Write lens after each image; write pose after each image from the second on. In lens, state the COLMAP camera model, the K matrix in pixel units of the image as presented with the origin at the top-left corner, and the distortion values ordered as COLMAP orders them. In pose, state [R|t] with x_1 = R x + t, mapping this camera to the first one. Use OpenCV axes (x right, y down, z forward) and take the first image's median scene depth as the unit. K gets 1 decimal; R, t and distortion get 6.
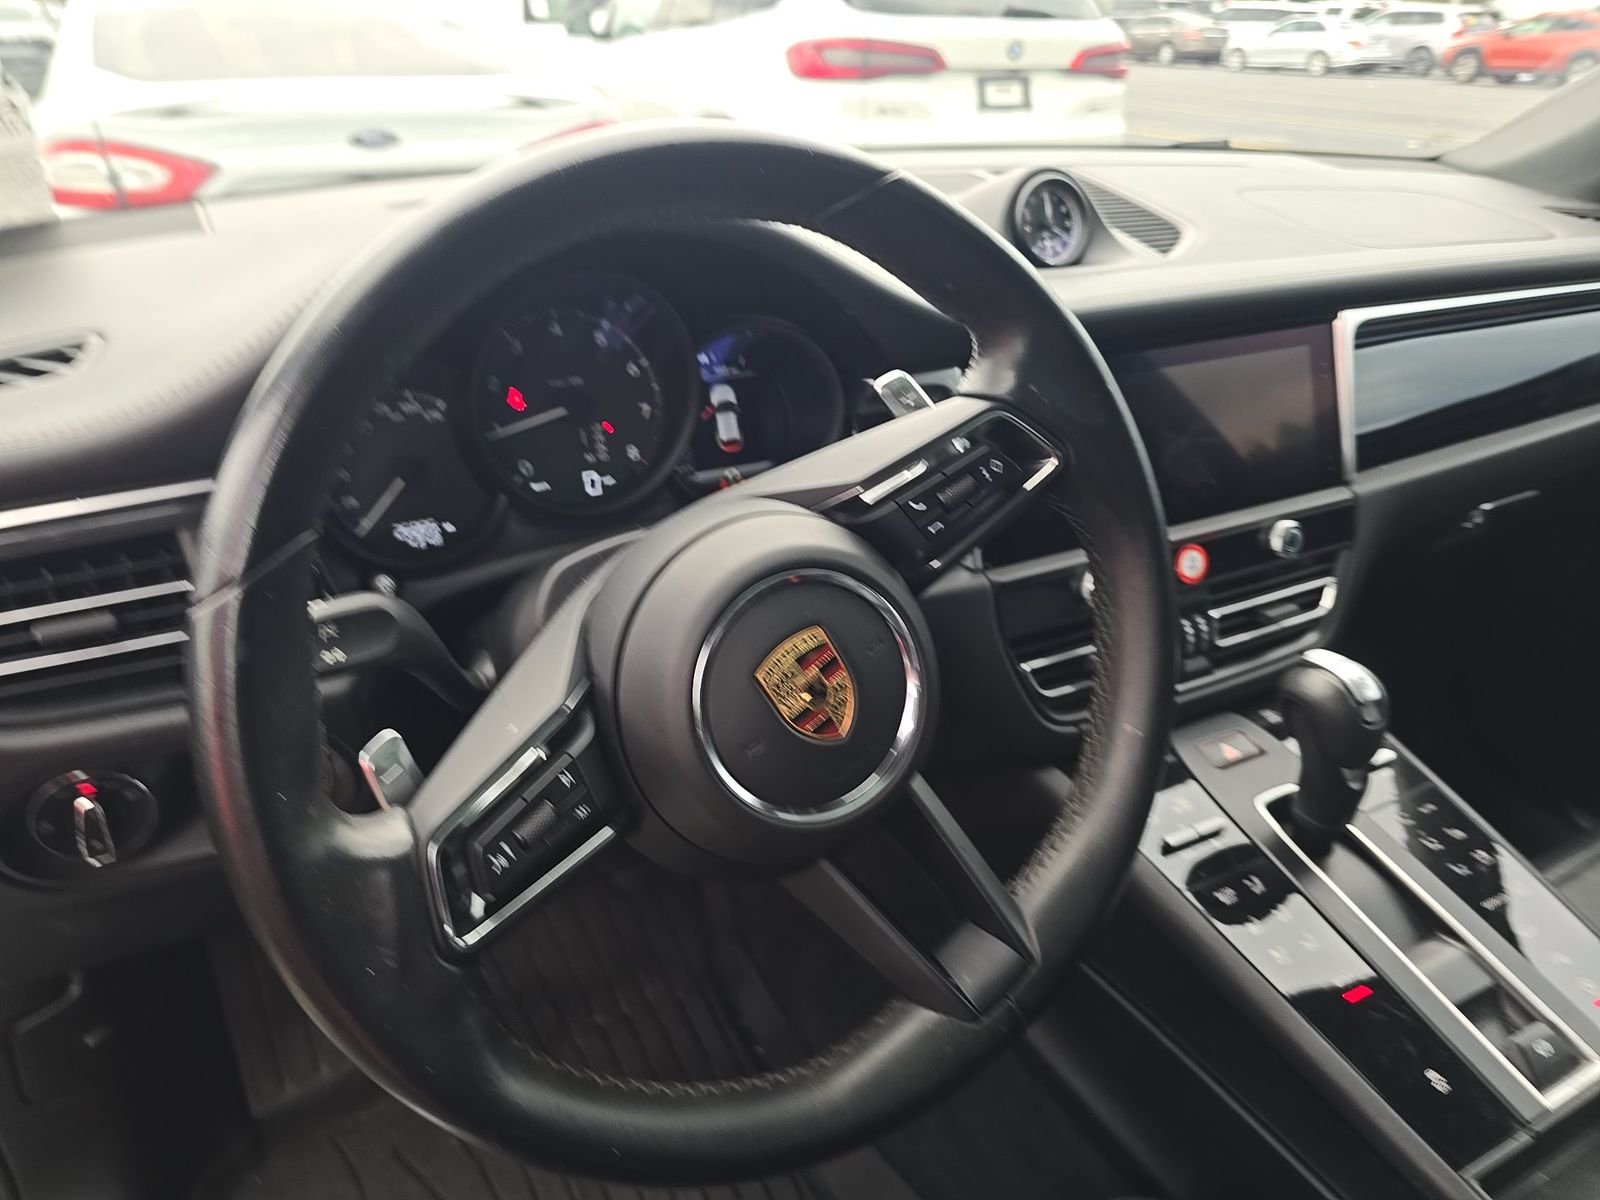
lens RADIAL K [[1109.8, 0, 800.0], [0, 1109.8, 600.0], [0, 0, 1]] dist [0.002862, 0.000477]
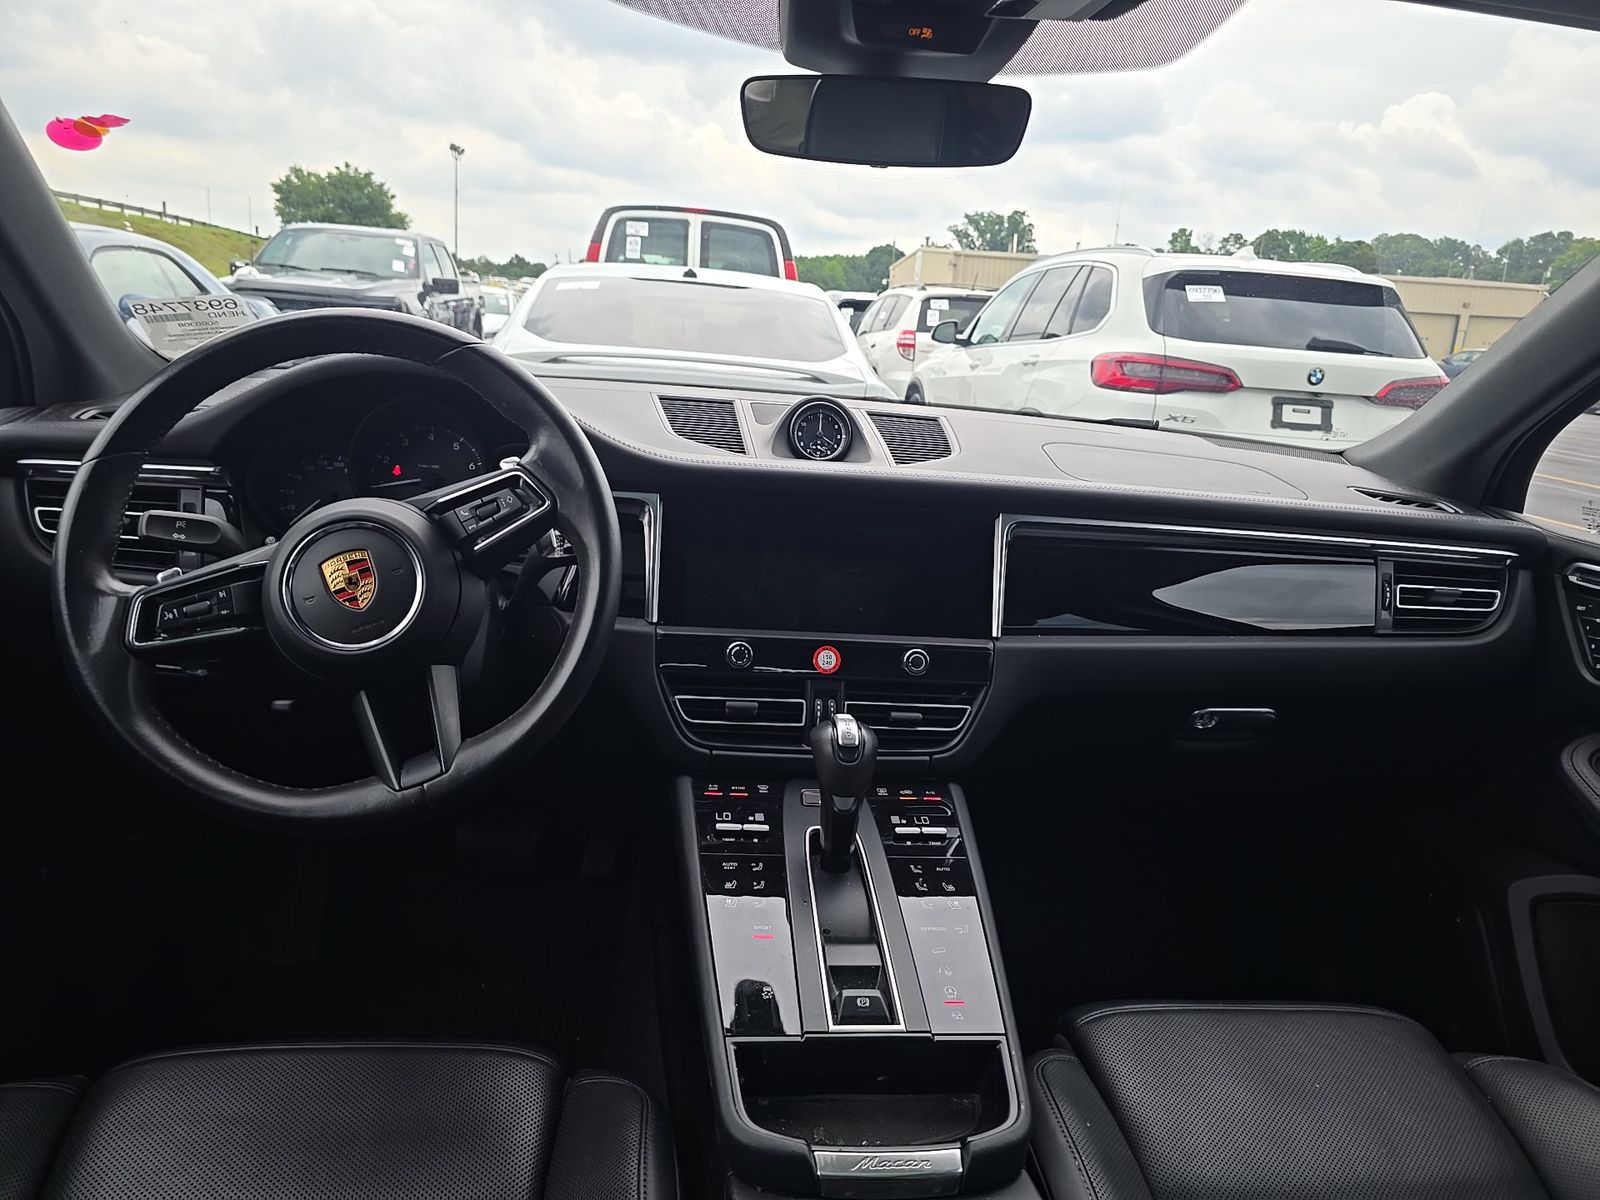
lens RADIAL K [[1071.7, 0, 800.0], [0, 1071.7, 600.0], [0, 0, 1]] dist [0.035861, -0.000044]
pose [[0.931051, 0.149449, -0.332880, 0.111222], [-0.224382, 0.953898, -0.199327, 0.025357], [0.287744, 0.260276, 0.921661, -0.041042]]
